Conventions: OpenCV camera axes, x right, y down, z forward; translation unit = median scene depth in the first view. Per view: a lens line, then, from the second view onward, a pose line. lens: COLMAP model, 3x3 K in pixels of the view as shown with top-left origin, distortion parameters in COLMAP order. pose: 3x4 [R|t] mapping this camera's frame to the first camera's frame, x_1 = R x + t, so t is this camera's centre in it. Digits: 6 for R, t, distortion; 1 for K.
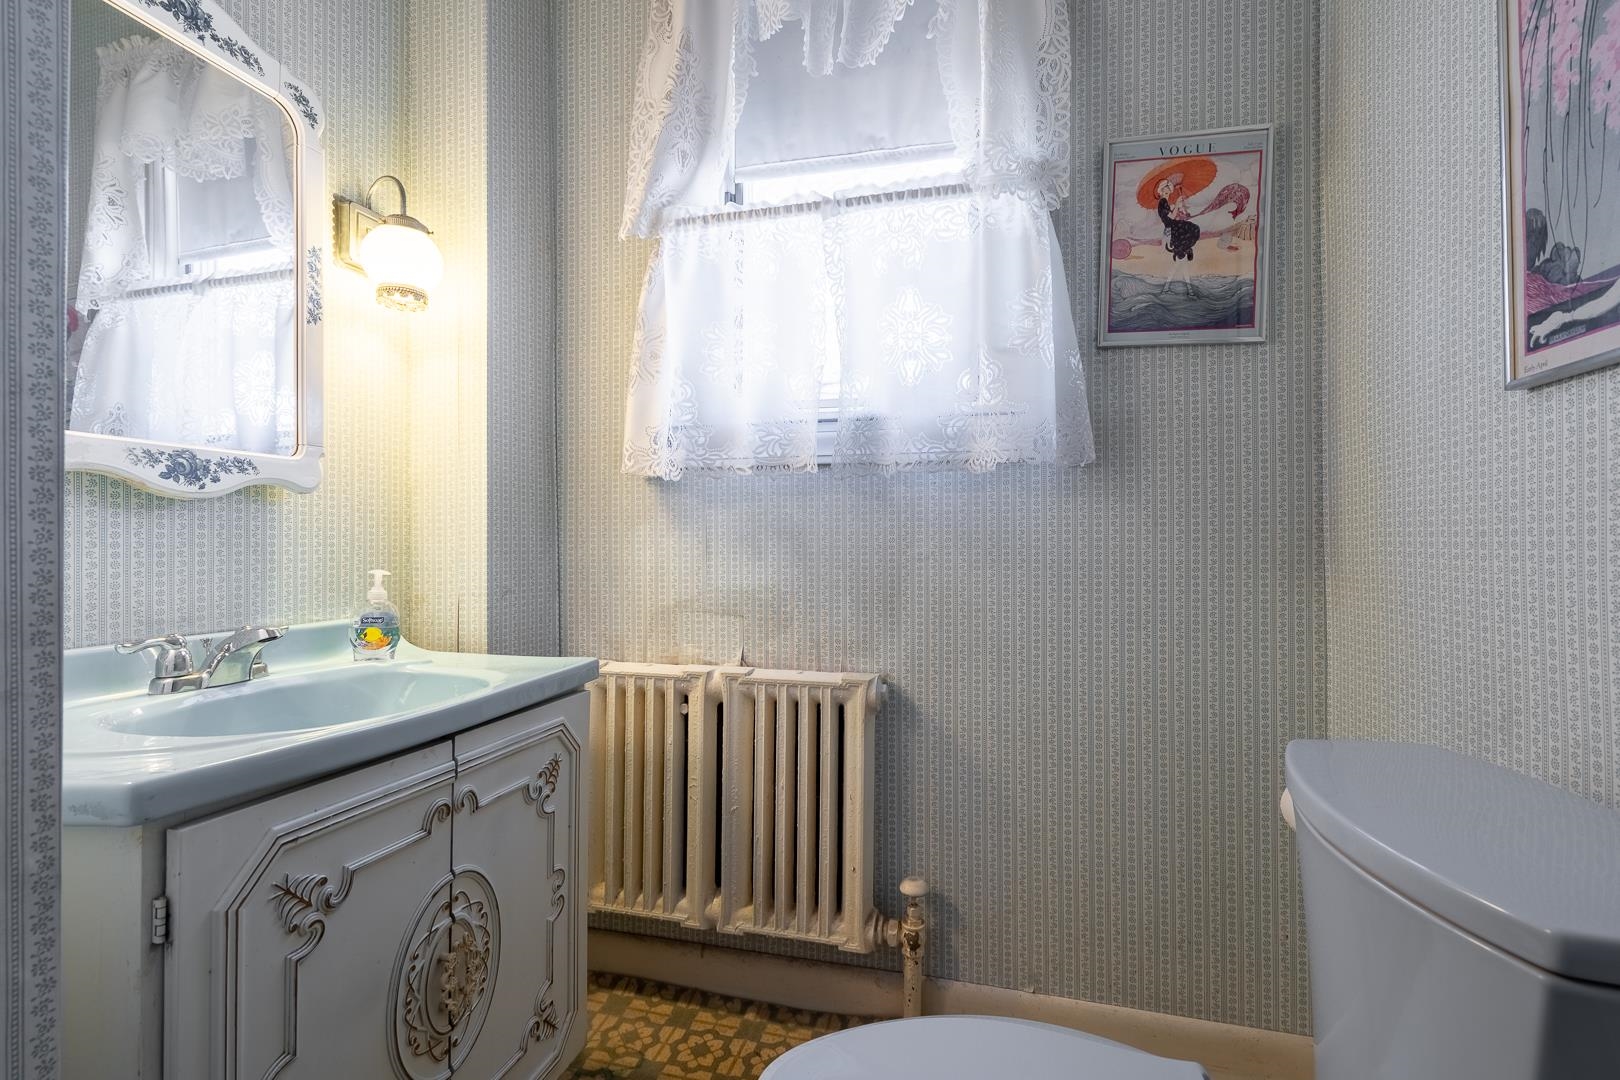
lens RADIAL K [[751.3, 0, 810.1], [0, 751.3, 544.2], [0, 0, 1]] dist [-0.001492, -0.000154]
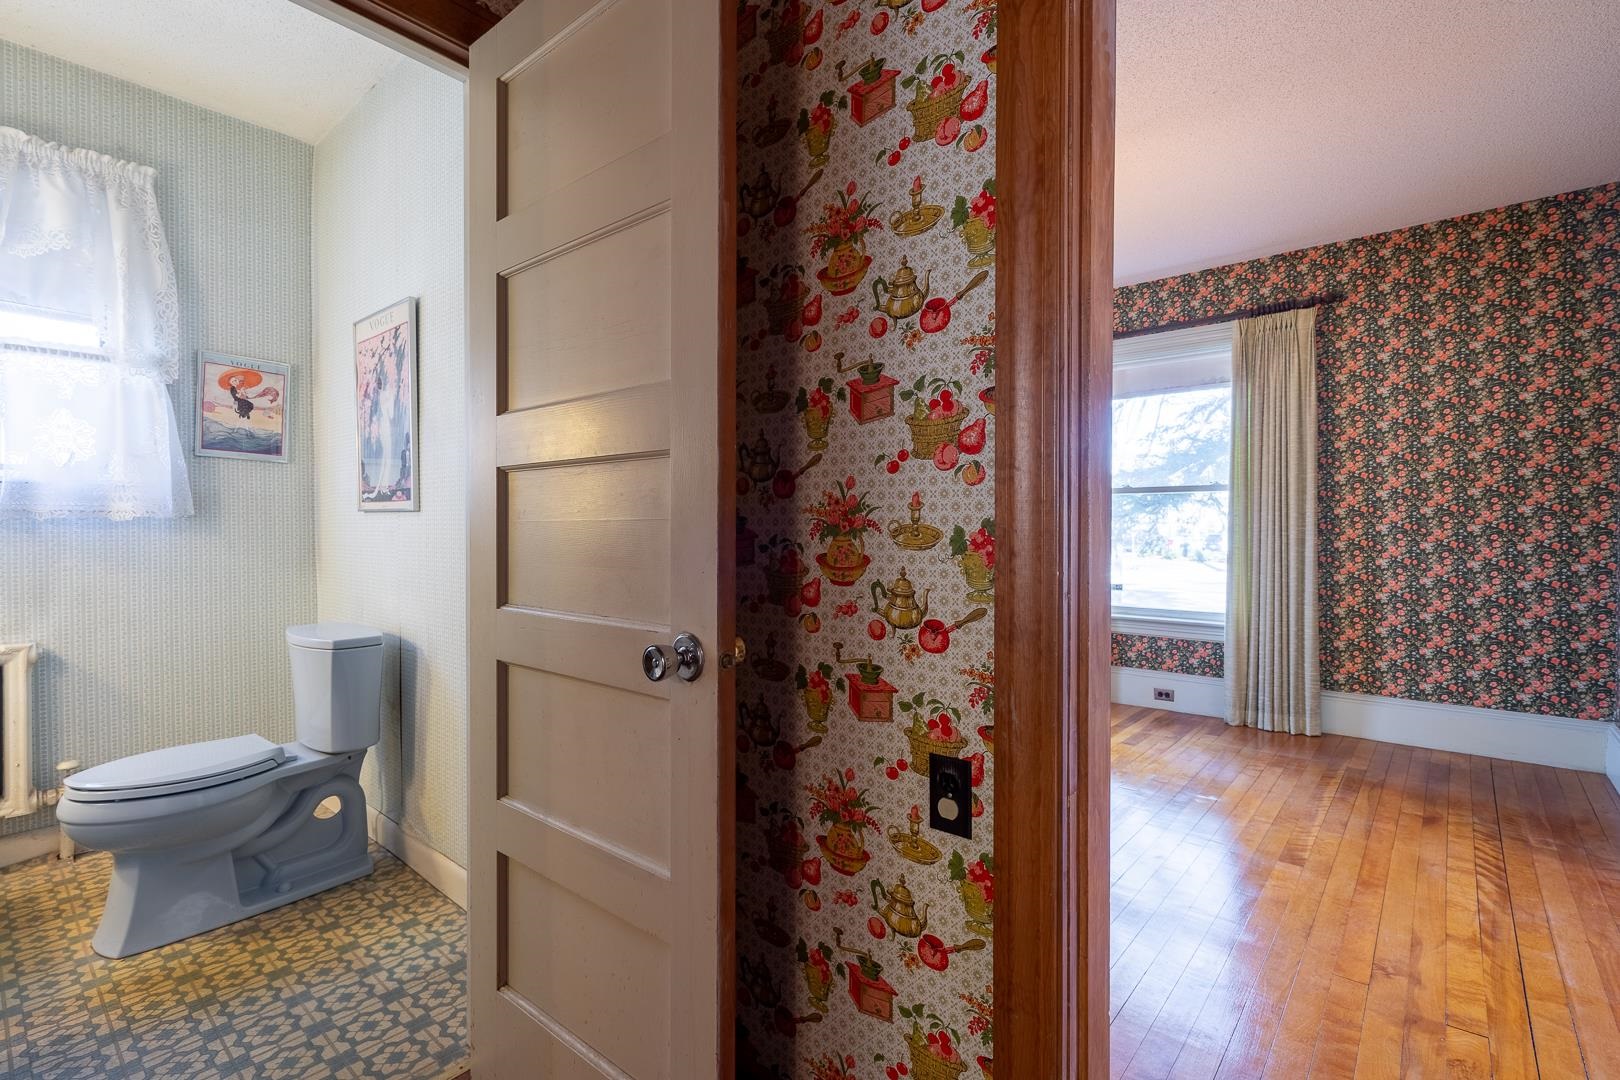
lens RADIAL K [[751.3, 0, 810.1], [0, 751.3, 544.2], [0, 0, 1]] dist [-0.001492, -0.000154]
pose [[0.447428, -0.013800, 0.894214, -0.642254], [-0.003791, 0.999843, 0.017327, -0.076495], [-0.894312, -0.011142, 0.447305, -1.286810]]
